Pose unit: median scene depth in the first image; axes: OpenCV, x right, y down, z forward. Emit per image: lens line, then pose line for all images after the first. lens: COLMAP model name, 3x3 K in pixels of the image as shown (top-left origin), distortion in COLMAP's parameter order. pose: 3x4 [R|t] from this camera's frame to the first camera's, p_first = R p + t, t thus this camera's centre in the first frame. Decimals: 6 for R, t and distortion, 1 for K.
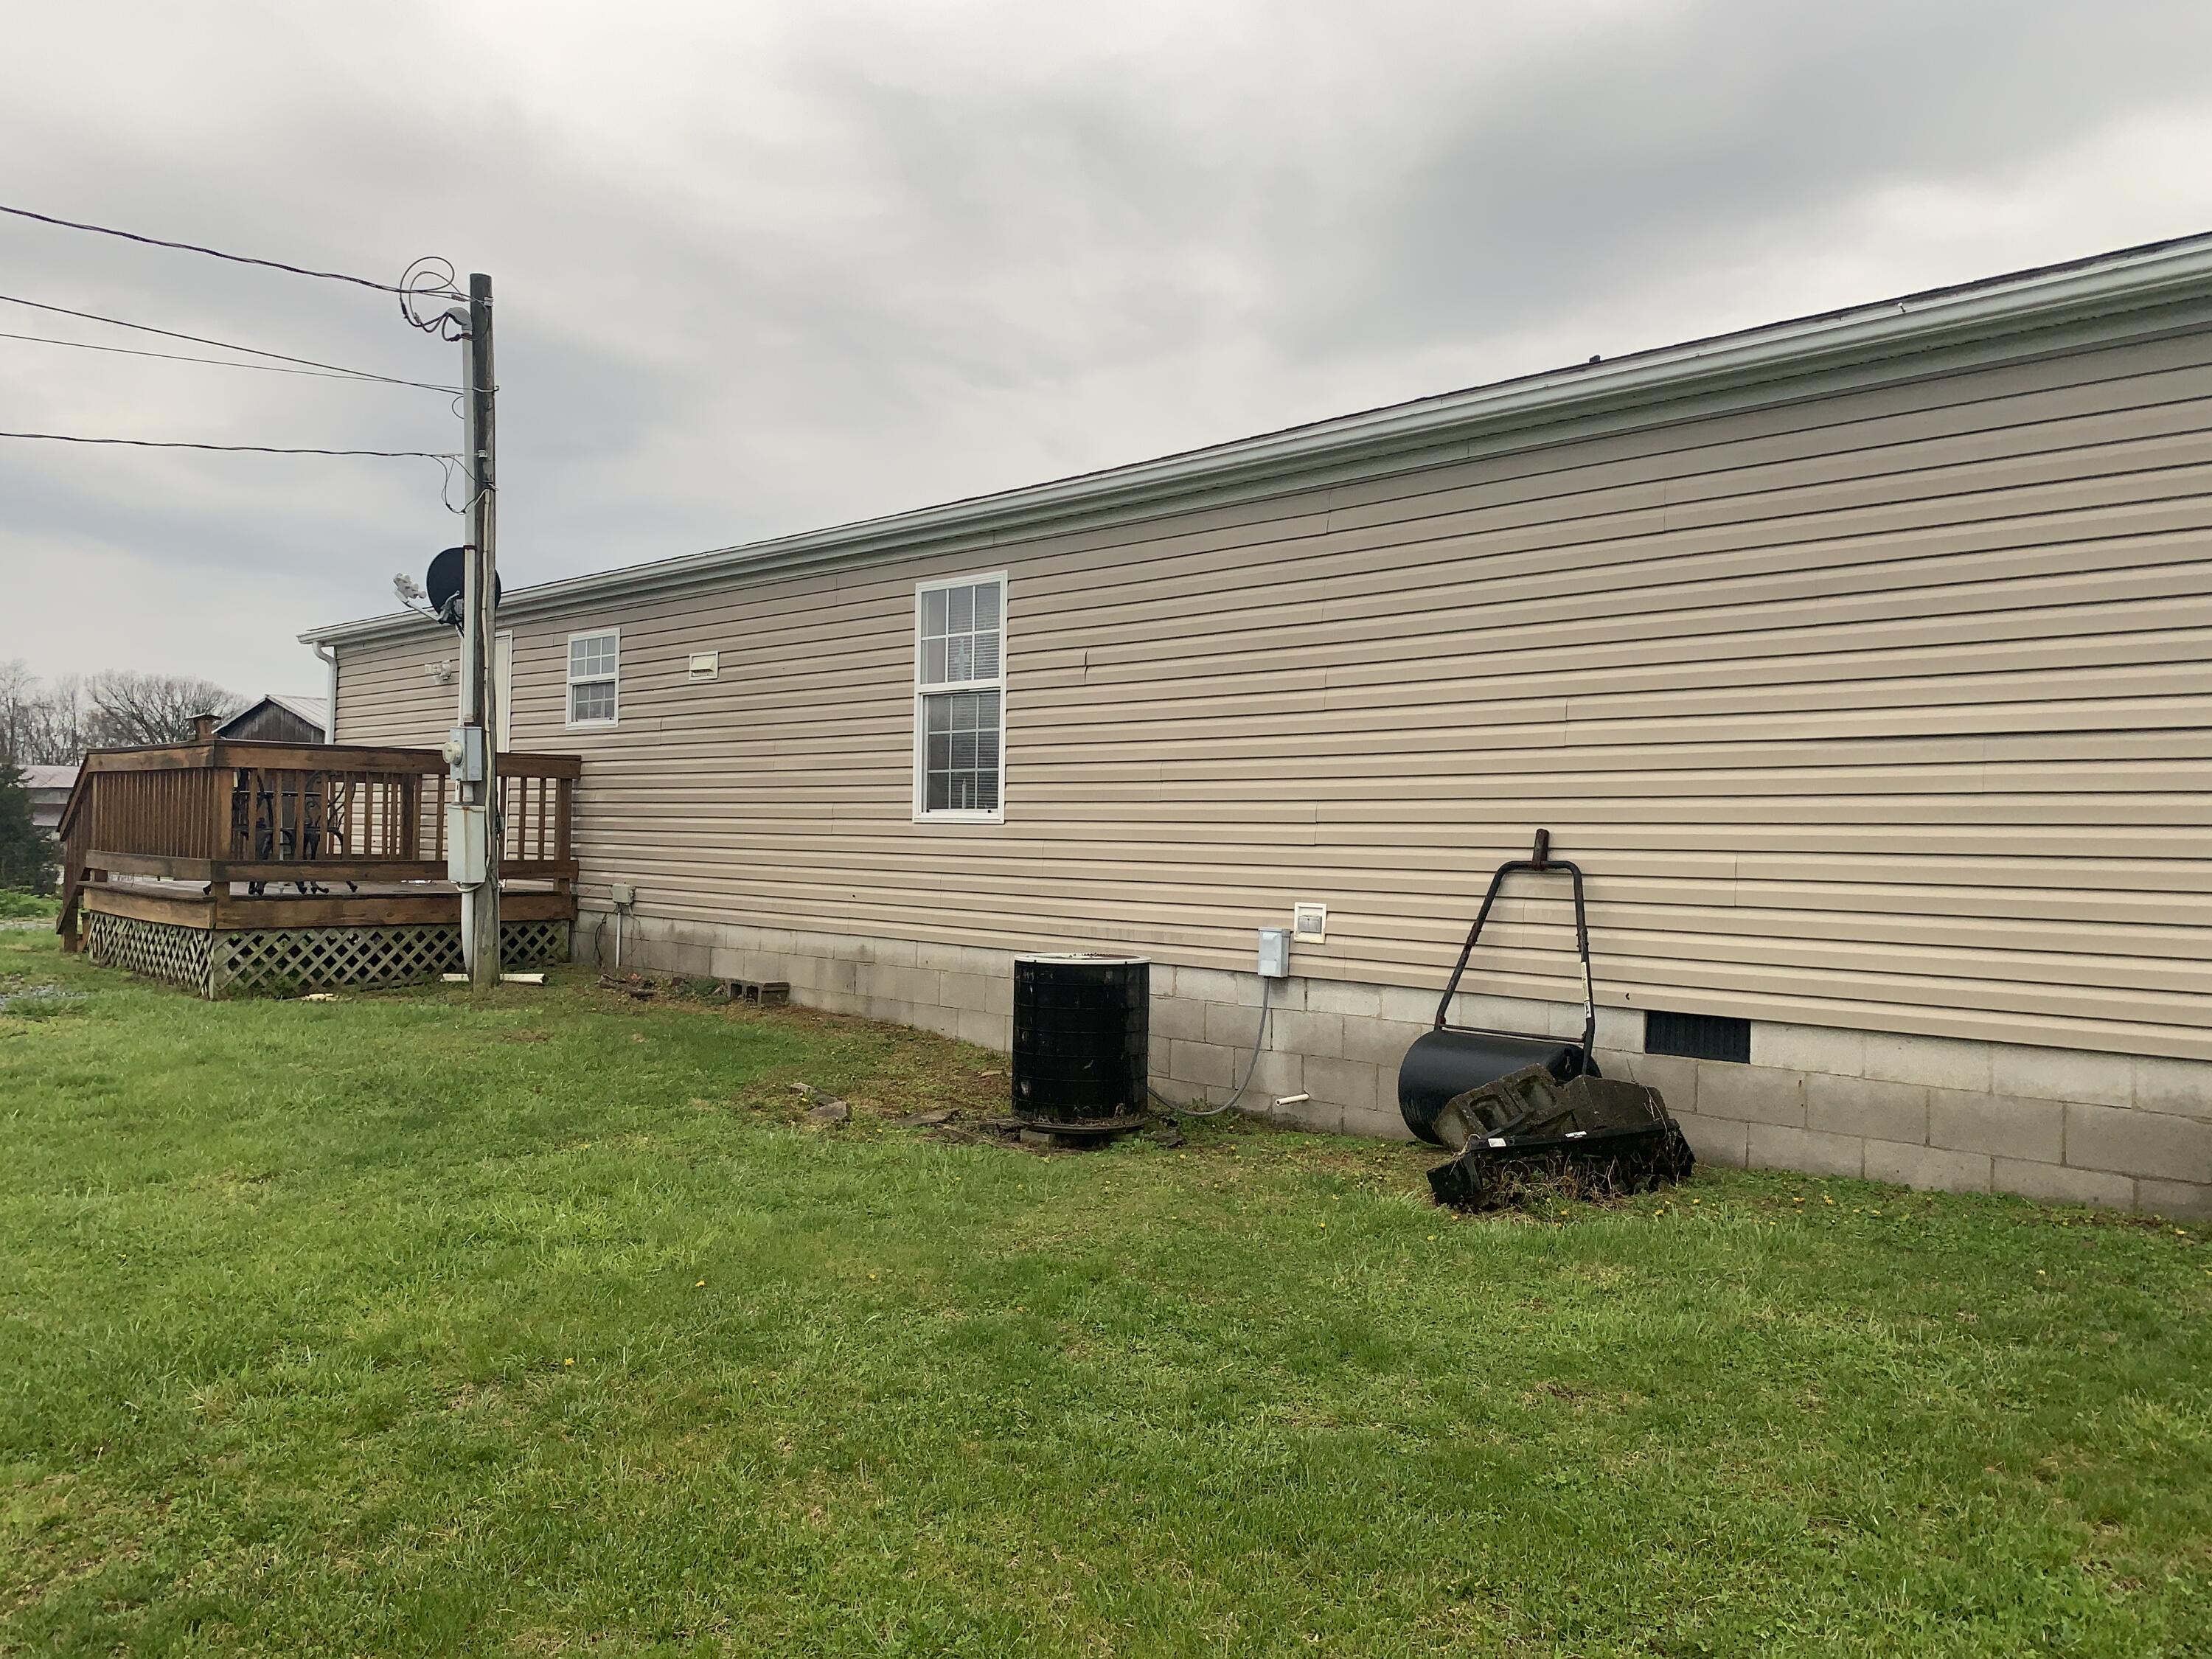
lens RADIAL K [[1722.3, 0, 1110.5], [0, 1722.3, 818.1], [0, 0, 1]] dist [0.187996, -0.395424]
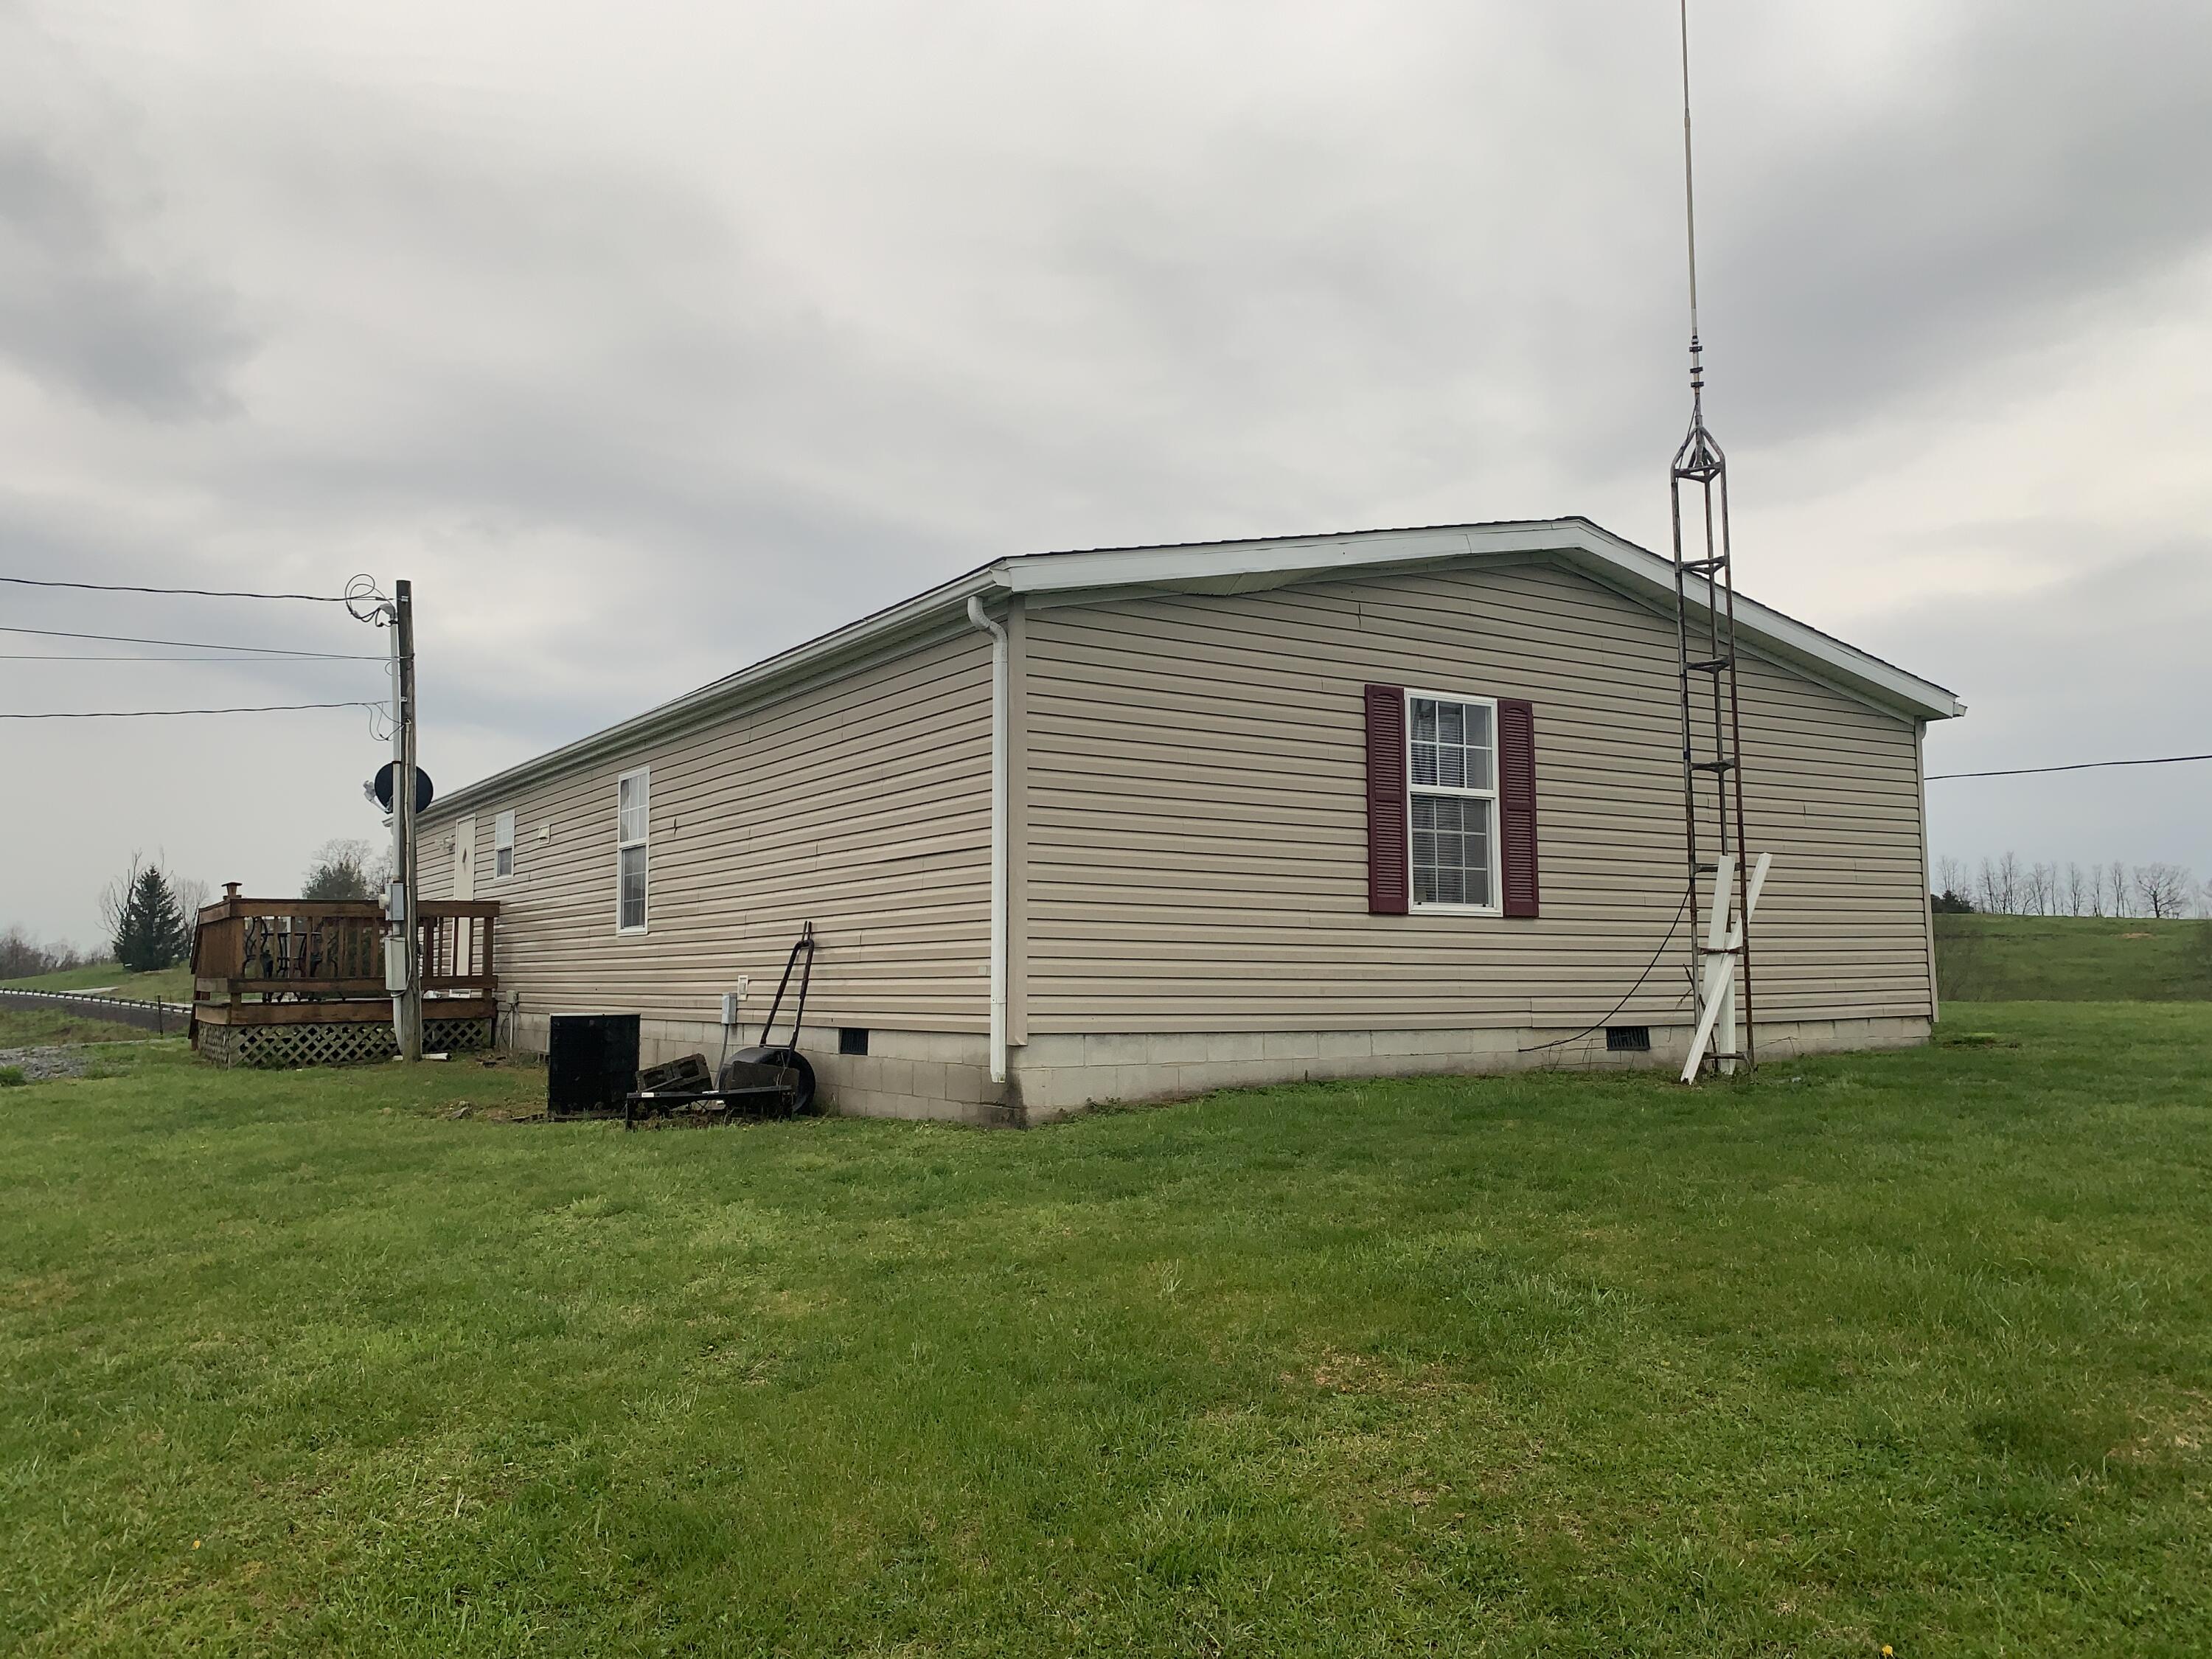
lens RADIAL K [[1722.3, 0, 1110.5], [0, 1722.3, 818.1], [0, 0, 1]] dist [0.187996, -0.395424]
pose [[0.981421, -0.043764, -0.186810, 0.502156], [0.029087, 0.996322, -0.080600, 0.029475], [0.189650, 0.073669, 0.979084, -0.332826]]
